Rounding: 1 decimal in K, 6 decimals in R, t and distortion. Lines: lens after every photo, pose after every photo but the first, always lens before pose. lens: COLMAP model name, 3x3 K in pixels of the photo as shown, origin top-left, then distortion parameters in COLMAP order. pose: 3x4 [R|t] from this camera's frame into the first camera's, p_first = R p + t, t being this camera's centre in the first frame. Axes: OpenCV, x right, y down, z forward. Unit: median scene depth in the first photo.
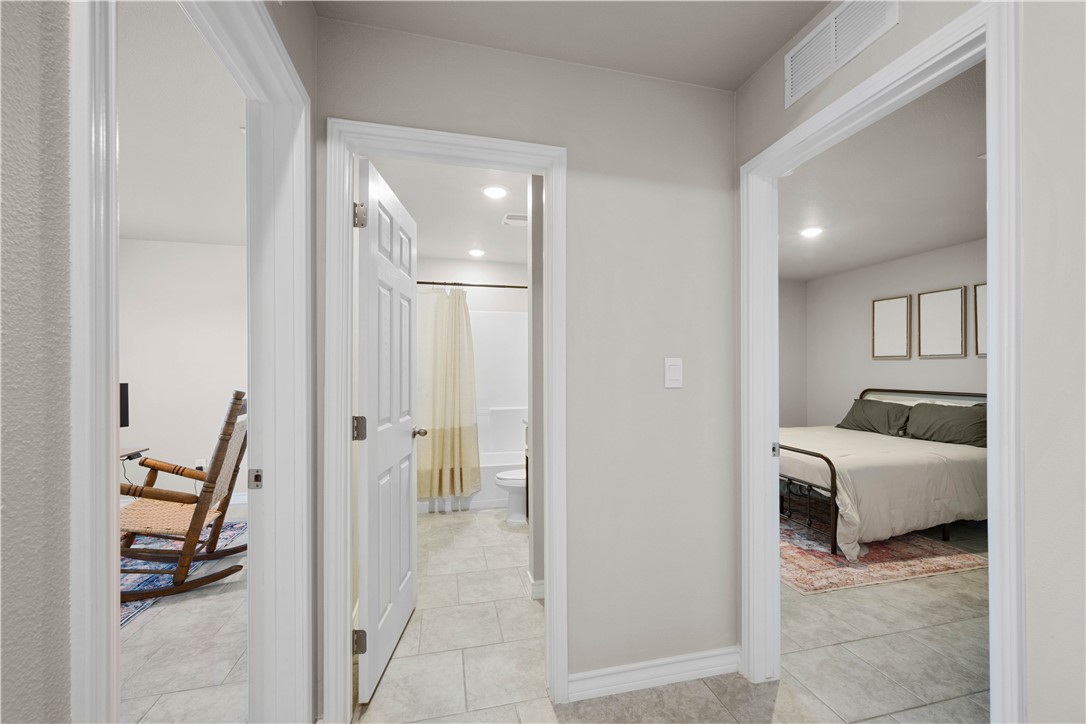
lens RADIAL K [[426.5, 0, 535.4], [0, 426.5, 366.8], [0, 0, 1]] dist [-0.000530, -0.000003]
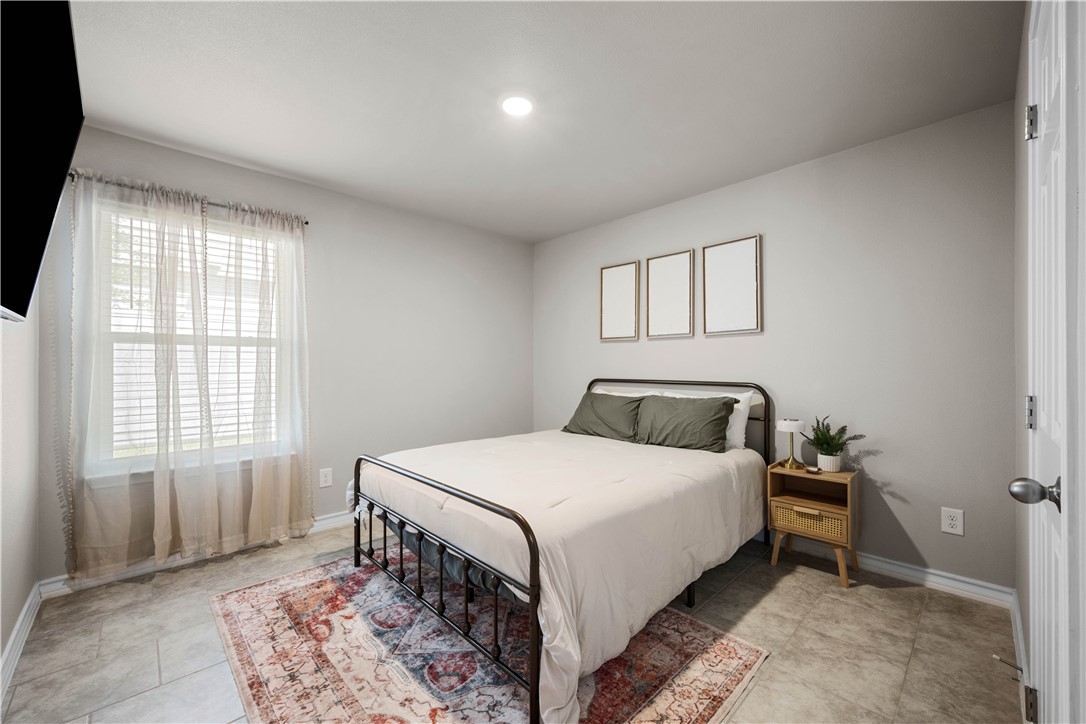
lens RADIAL K [[426.5, 0, 535.4], [0, 426.5, 366.8], [0, 0, 1]] dist [-0.000530, -0.000003]
pose [[0.866149, 0.009383, 0.499697, 0.414614], [-0.007461, 0.999955, -0.005844, 0.047423], [-0.499730, 0.001333, 0.866180, 0.533493]]
